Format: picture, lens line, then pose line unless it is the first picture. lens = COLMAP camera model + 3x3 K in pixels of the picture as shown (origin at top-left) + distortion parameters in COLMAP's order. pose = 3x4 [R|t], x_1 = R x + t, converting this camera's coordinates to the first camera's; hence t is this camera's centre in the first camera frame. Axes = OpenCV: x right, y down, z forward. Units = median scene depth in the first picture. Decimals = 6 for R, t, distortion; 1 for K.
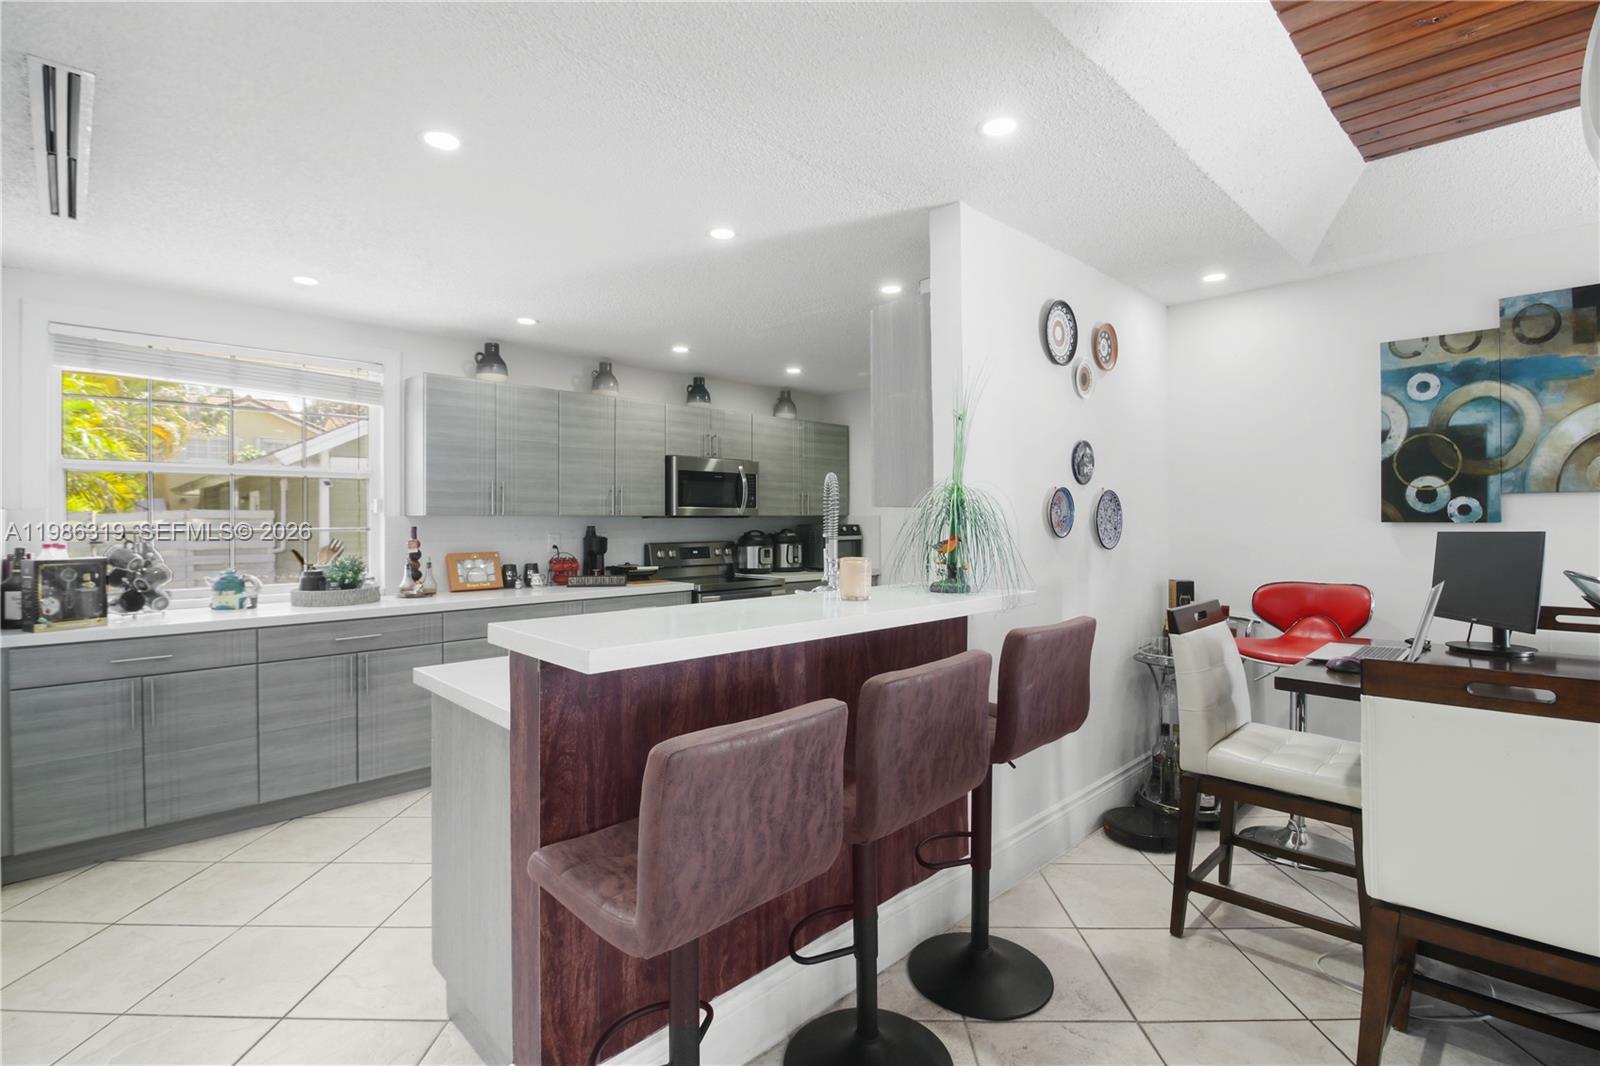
lens RADIAL K [[748.4, 0, 798.6], [0, 748.4, 518.5], [0, 0, 1]] dist [-0.000862, -0.011766]
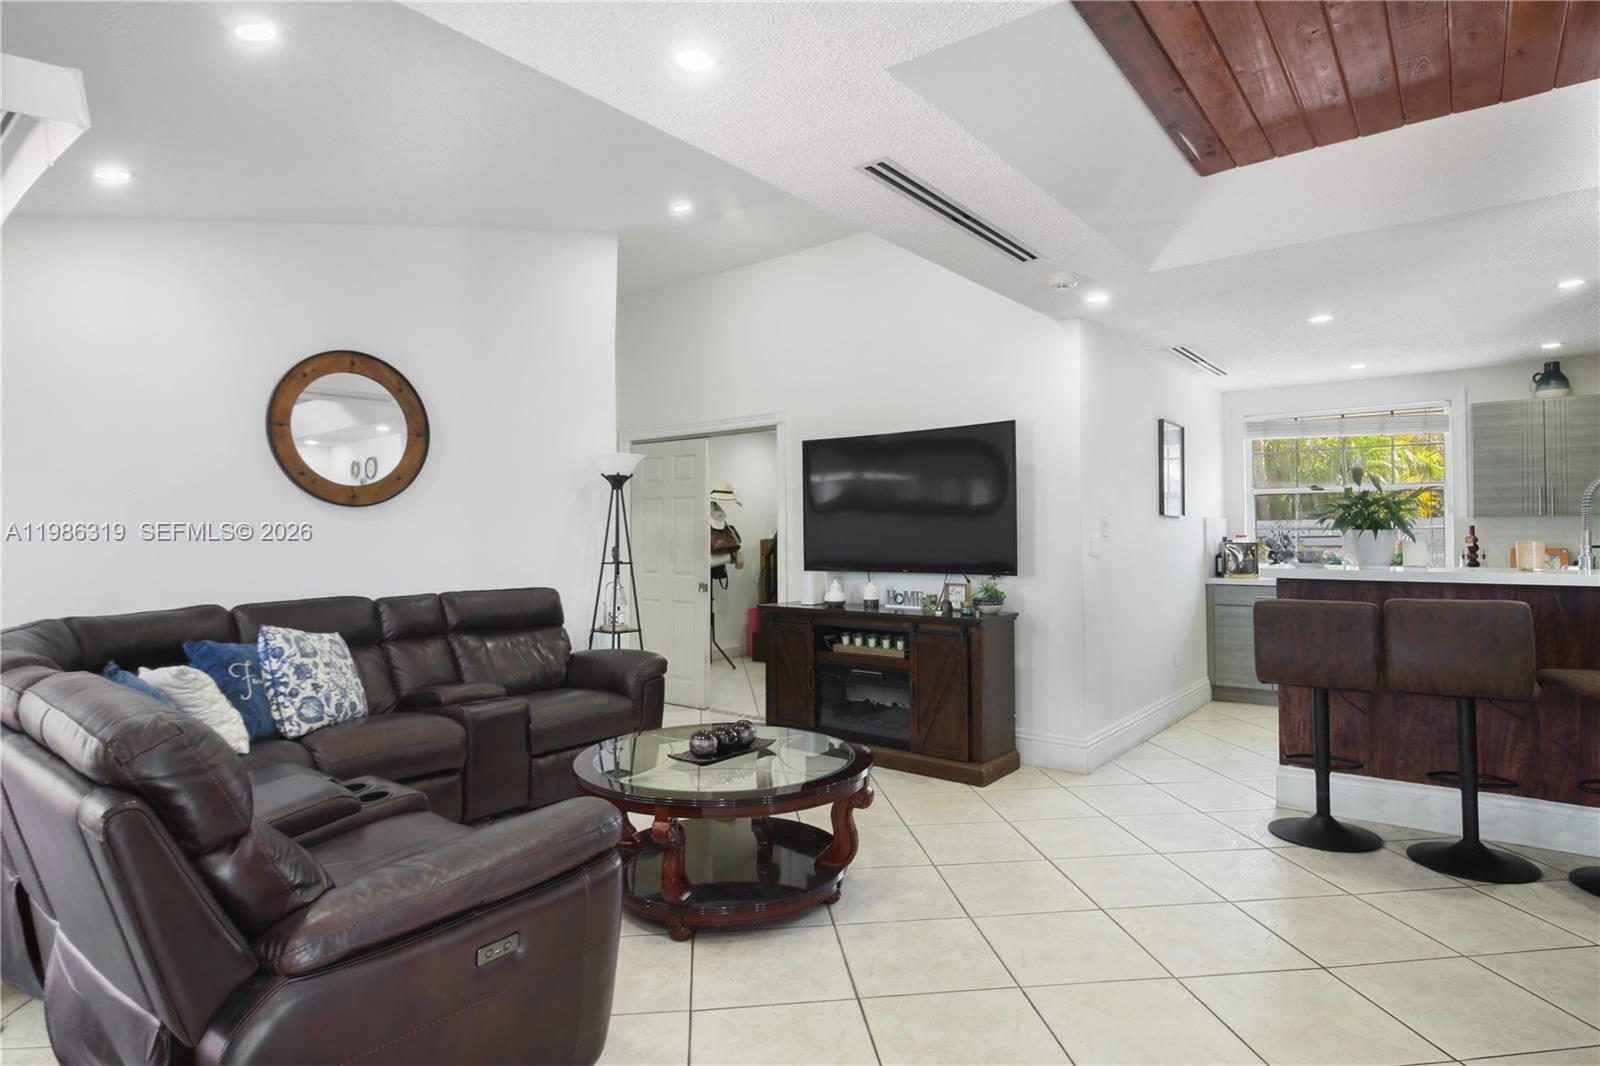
lens RADIAL K [[861.6, 0, 800.4], [0, 861.6, 523.0], [0, 0, 1]] dist [-0.002914, -0.000462]
pose [[0.123261, -0.010928, -0.992314, 1.053786], [0.009268, 0.999908, -0.009861, 0.013732], [0.992331, -0.007981, 0.123351, -0.404585]]
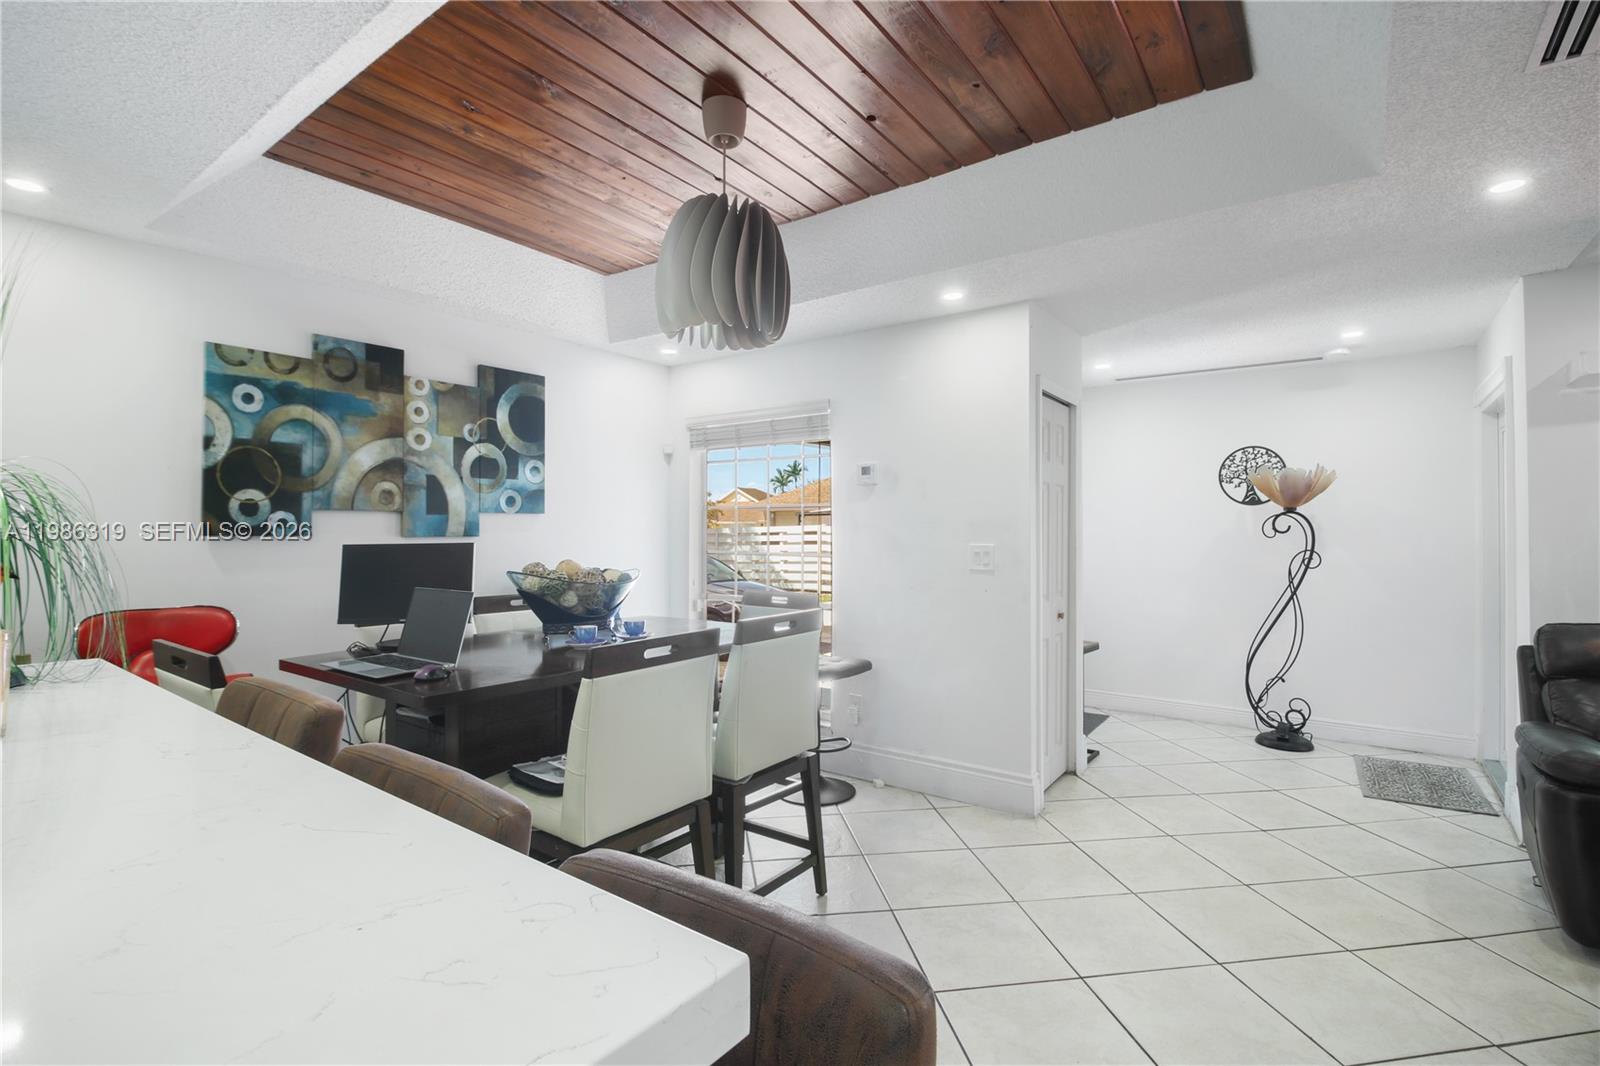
lens RADIAL K [[748.4, 0, 809.9], [0, 748.4, 524.0], [0, 0, 1]] dist [-0.000862, -0.011766]
pose [[-0.157635, 0.013322, 0.987408, -0.257555], [-0.003181, 0.999897, -0.013999, 0.001074], [-0.987492, -0.005347, -0.157577, 0.429134]]
